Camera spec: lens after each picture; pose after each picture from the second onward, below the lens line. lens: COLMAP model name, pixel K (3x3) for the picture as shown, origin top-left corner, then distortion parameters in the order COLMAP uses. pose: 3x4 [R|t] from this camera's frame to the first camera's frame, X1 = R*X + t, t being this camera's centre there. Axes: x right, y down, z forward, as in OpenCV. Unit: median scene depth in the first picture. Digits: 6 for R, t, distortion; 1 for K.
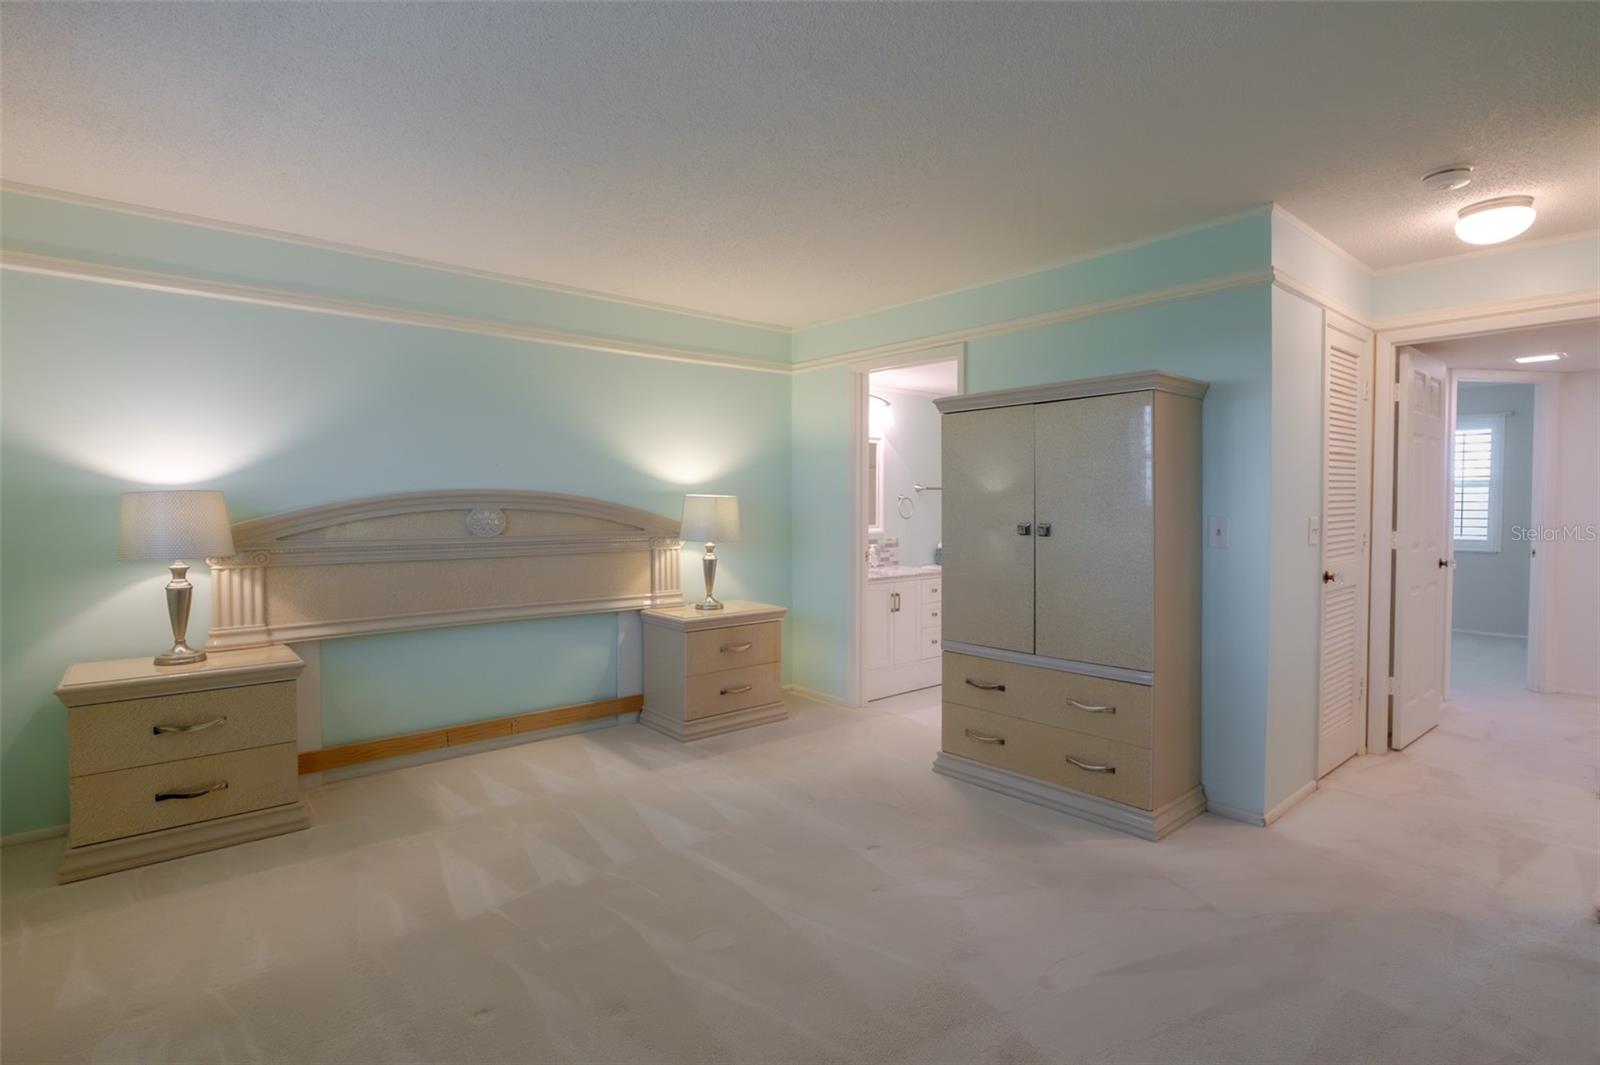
lens RADIAL K [[797.3, 0, 800.8], [0, 797.3, 530.0], [0, 0, 1]] dist [0.000130, 0.000133]
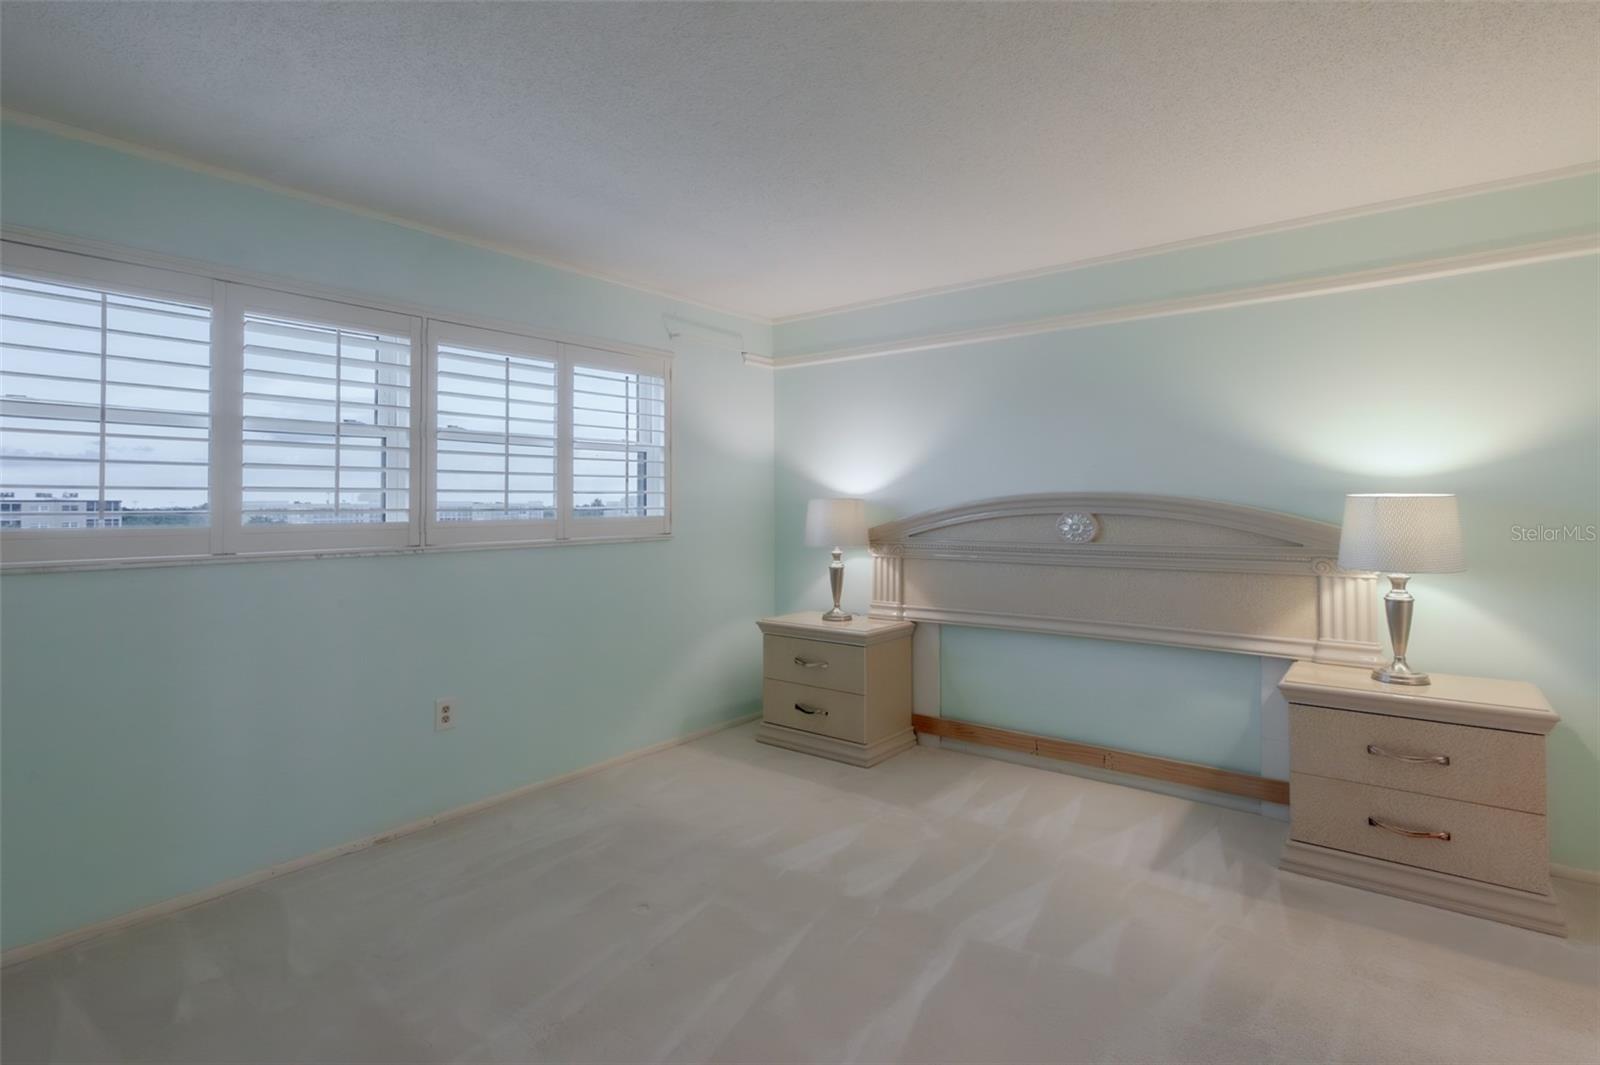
lens RADIAL K [[782.6, 0, 804.5], [0, 782.6, 511.7], [0, 0, 1]] dist [-0.000753, -0.000164]
pose [[0.195821, -0.002029, -0.980638, 0.428482], [-0.036983, 0.999271, -0.009452, -0.007750], [0.979942, 0.038118, 0.195603, 0.499426]]
